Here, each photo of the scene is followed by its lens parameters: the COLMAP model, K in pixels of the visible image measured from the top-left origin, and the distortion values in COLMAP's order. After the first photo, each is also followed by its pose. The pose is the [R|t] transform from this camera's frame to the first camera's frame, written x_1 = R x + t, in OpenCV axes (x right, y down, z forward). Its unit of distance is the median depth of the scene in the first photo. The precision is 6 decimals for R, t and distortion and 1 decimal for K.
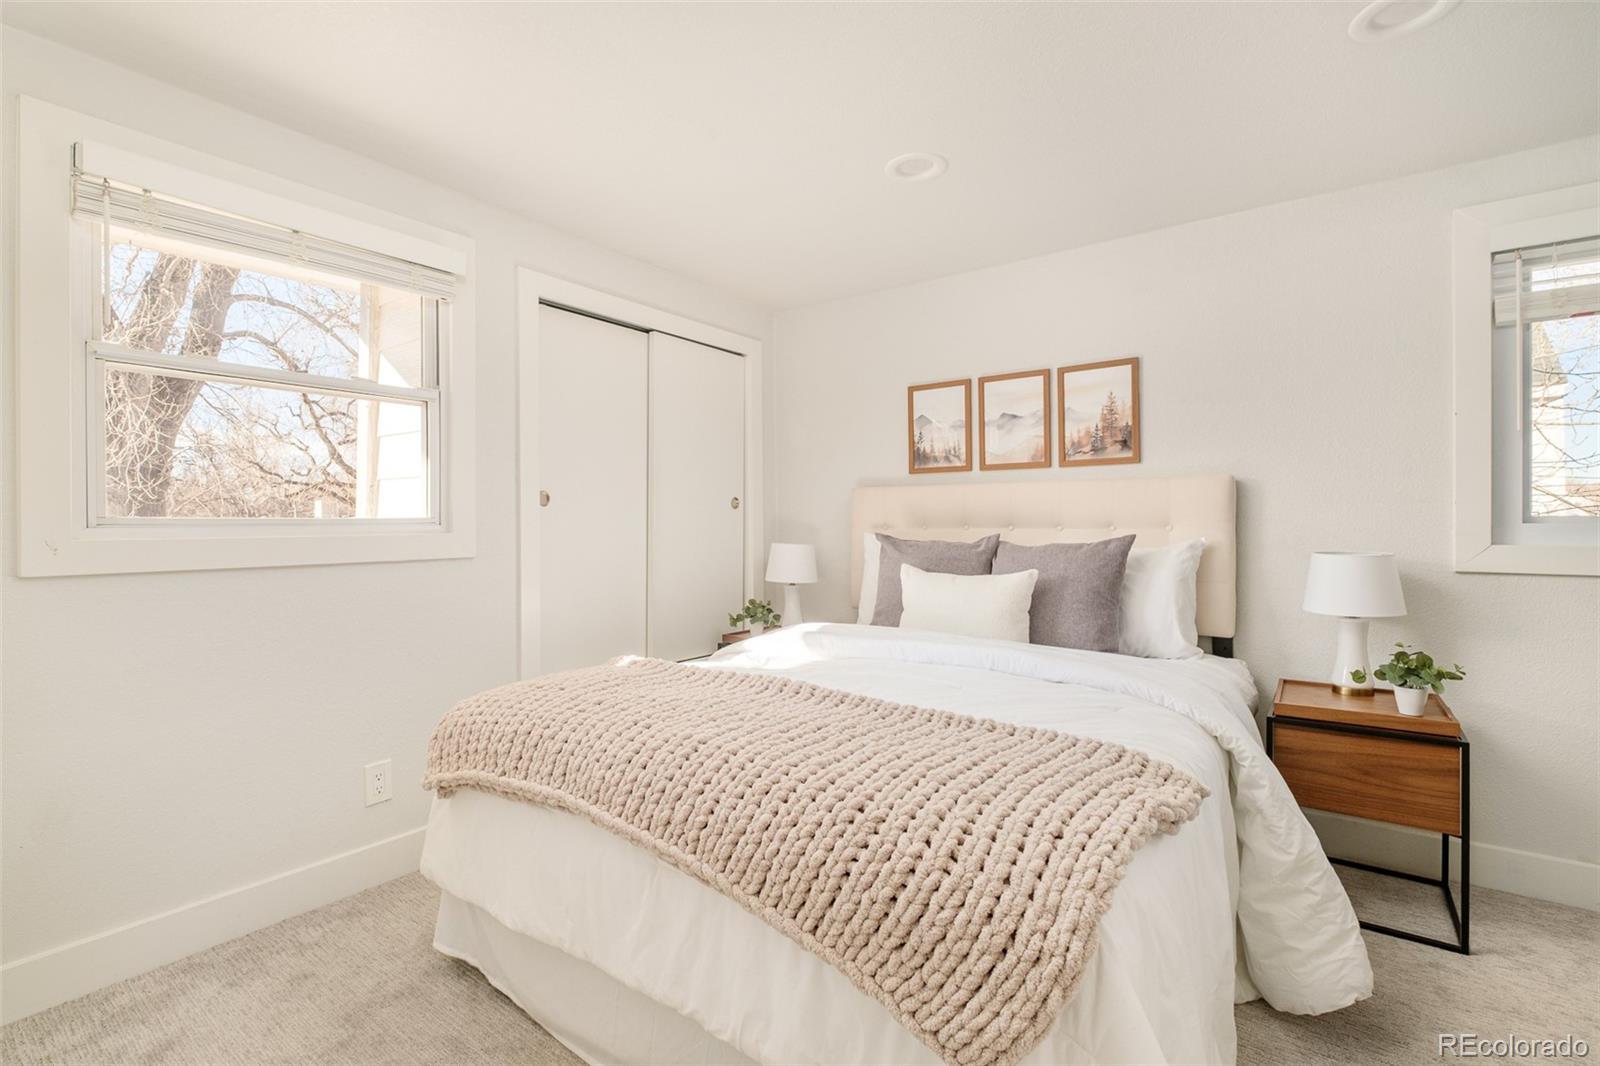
lens RADIAL K [[724.1, 0, 794.8], [0, 724.1, 523.7], [0, 0, 1]] dist [-0.007376, 0.001129]
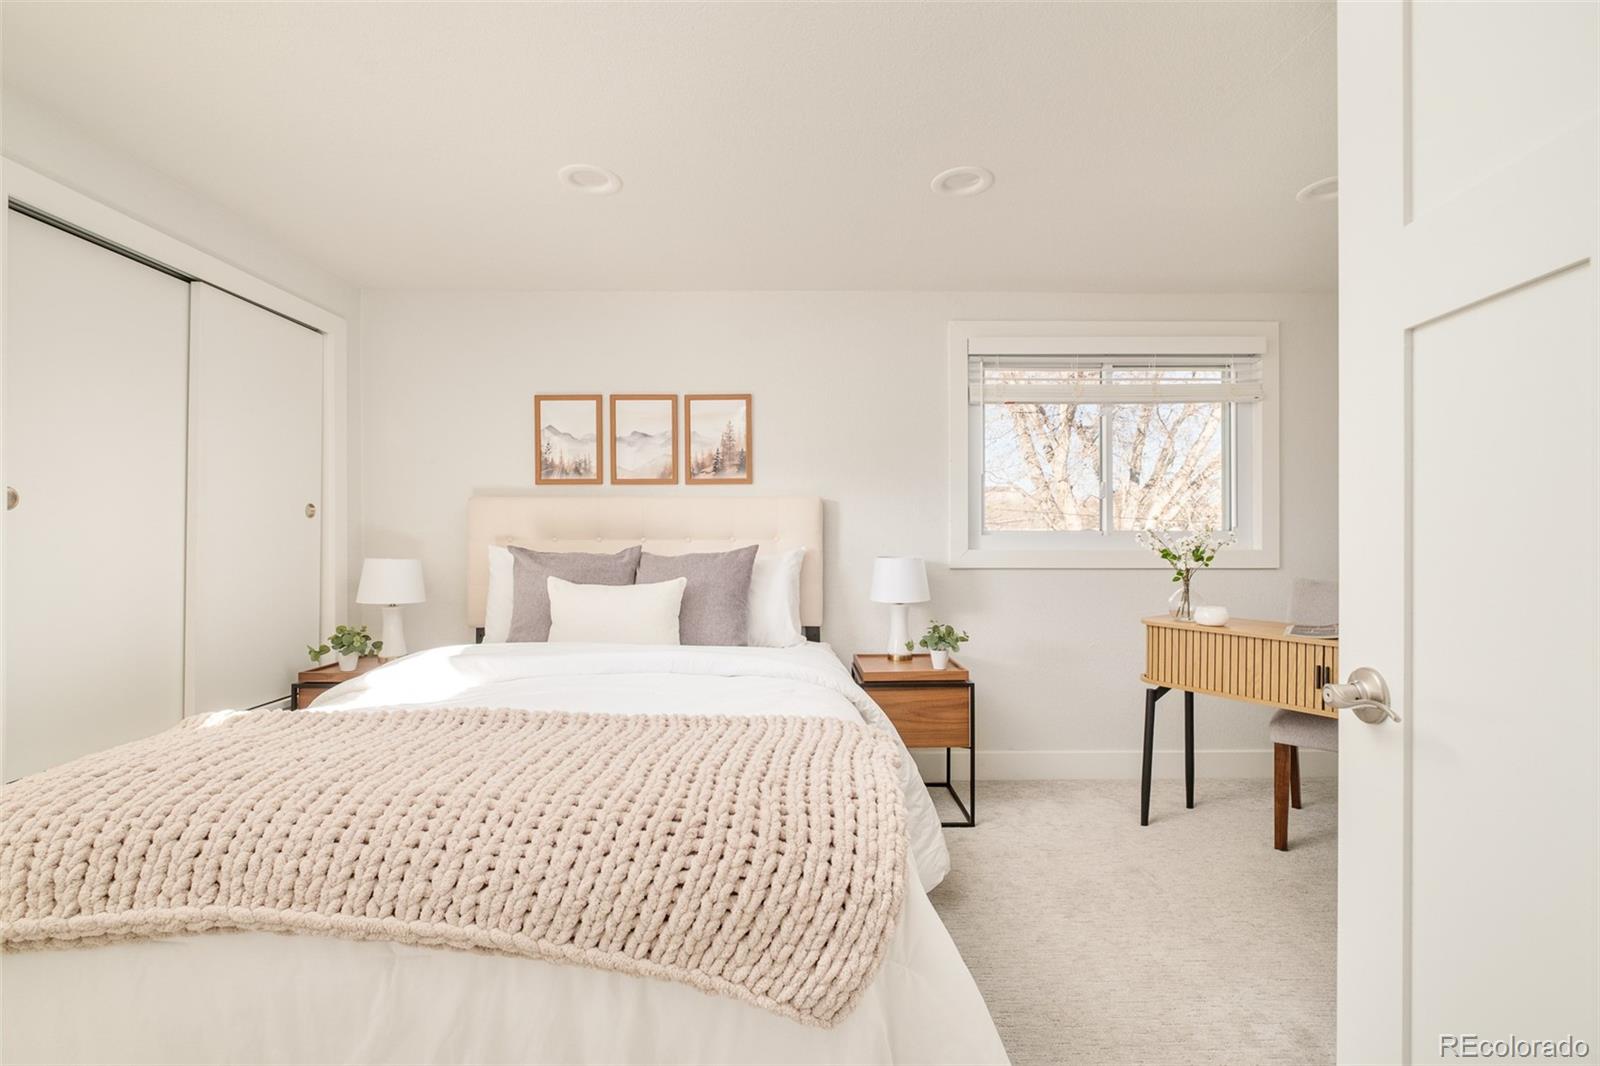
lens RADIAL K [[694.7, 0, 802.6], [0, 694.7, 528.6], [0, 0, 1]] dist [-0.003552, -0.001235]
pose [[0.795929, 0.005485, 0.605365, -0.194596], [0.000499, 0.999953, -0.009716, -0.000326], [-0.605390, 0.008036, 0.795889, 0.065282]]
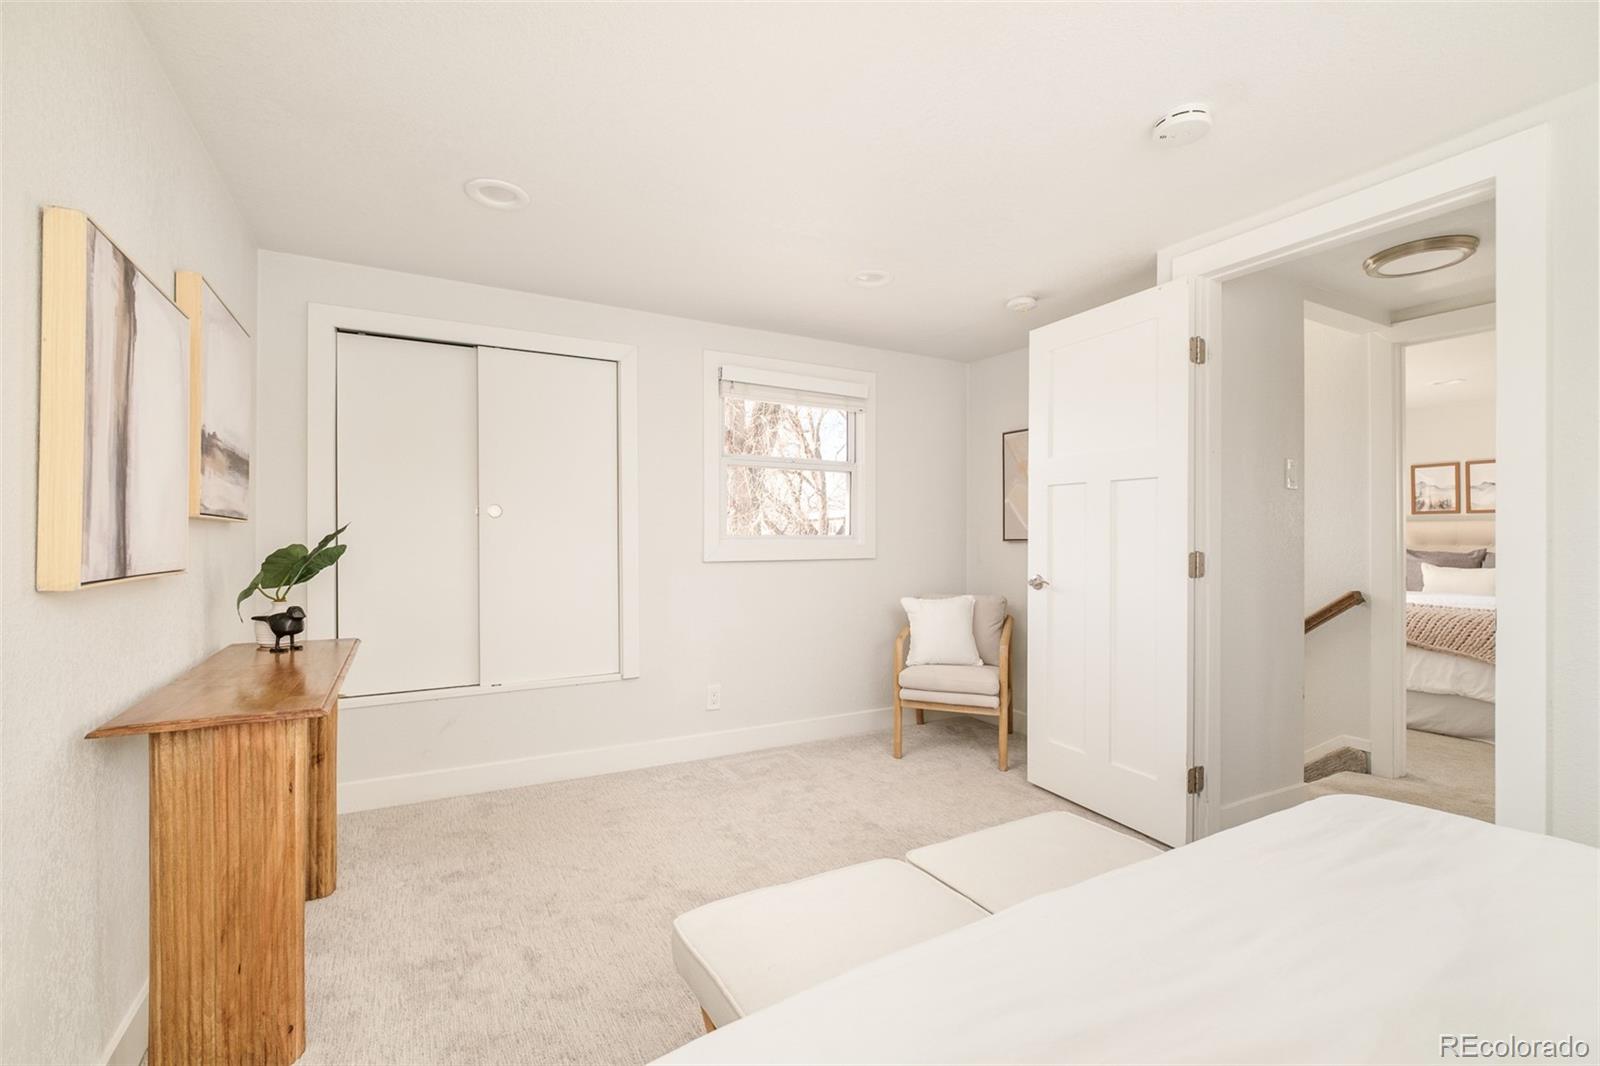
lens RADIAL K [[694.7, 0, 784.6], [0, 694.7, 534.9], [0, 0, 1]] dist [-0.003552, -0.001235]
pose [[0.905832, 0.004458, -0.423614, -0.836360], [-0.008613, 0.999932, -0.007894, 0.012644], [0.423550, 0.010799, 0.905809, -1.930875]]
